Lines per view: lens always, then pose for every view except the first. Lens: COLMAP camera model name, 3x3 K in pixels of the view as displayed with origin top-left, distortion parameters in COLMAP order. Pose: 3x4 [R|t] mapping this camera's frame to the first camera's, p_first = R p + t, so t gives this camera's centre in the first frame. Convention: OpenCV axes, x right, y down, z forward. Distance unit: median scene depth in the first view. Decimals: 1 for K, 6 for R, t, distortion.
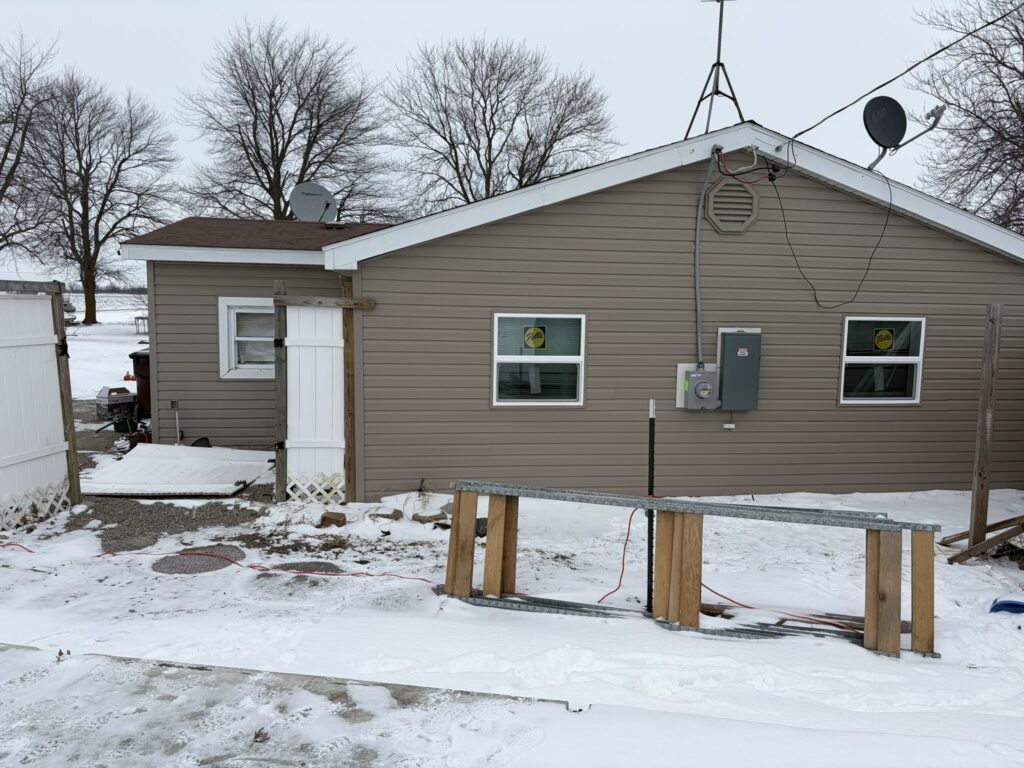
lens RADIAL K [[790.9, 0, 512.0], [0, 790.9, 384.0], [0, 0, 1]] dist [0.023094, -0.037884]
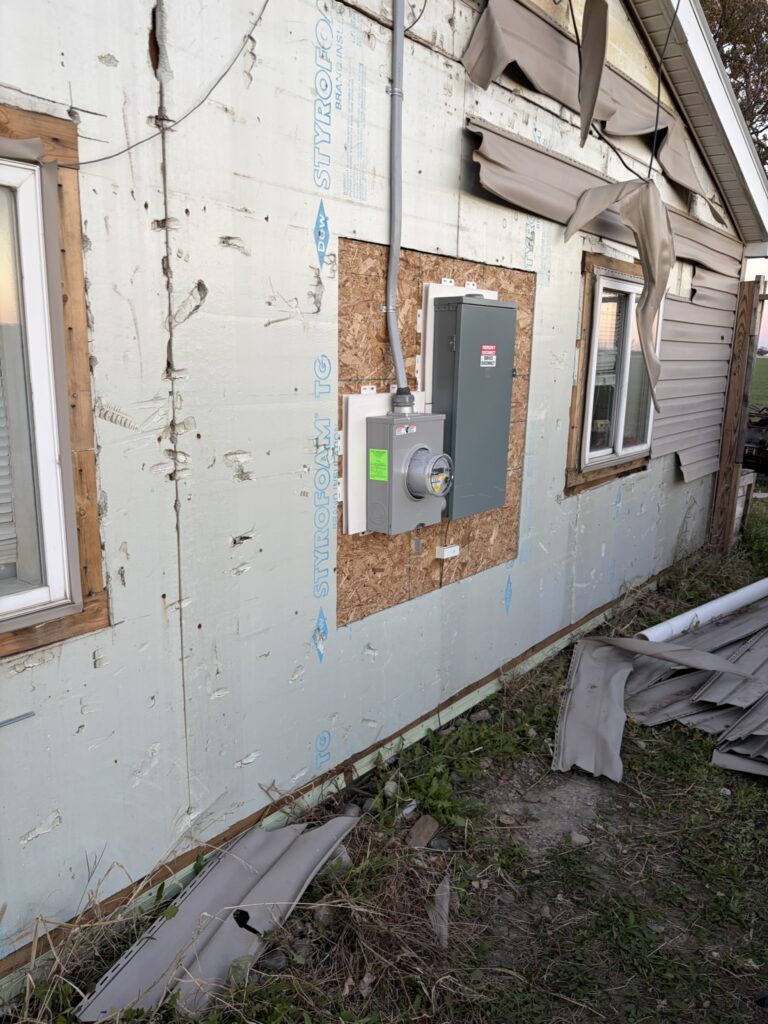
lens RADIAL K [[767.9, 0, 384.7], [0, 767.9, 520.1], [0, 0, 1]] dist [0.026554, -0.007532]
pose [[0.731852, -0.151579, 0.664392, 0.009483], [0.058853, 0.985364, 0.159980, -0.019665], [-0.678918, -0.077980, 0.730061, 0.605420]]
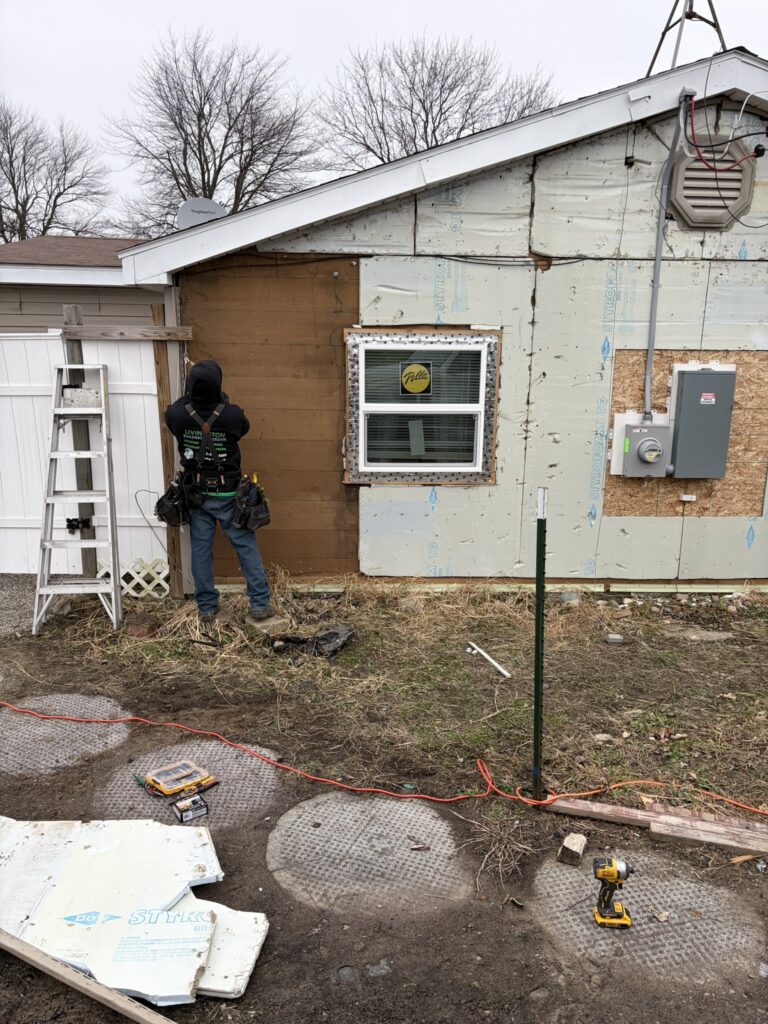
lens RADIAL K [[792.2, 0, 384.0], [0, 792.2, 512.0], [0, 0, 1]] dist [0.027957, -0.000033]
pose [[0.995057, 0.012983, -0.098453, 0.056017], [-0.002339, 0.994205, 0.107471, -0.011446], [0.099278, -0.106709, 0.989321, 0.195871]]
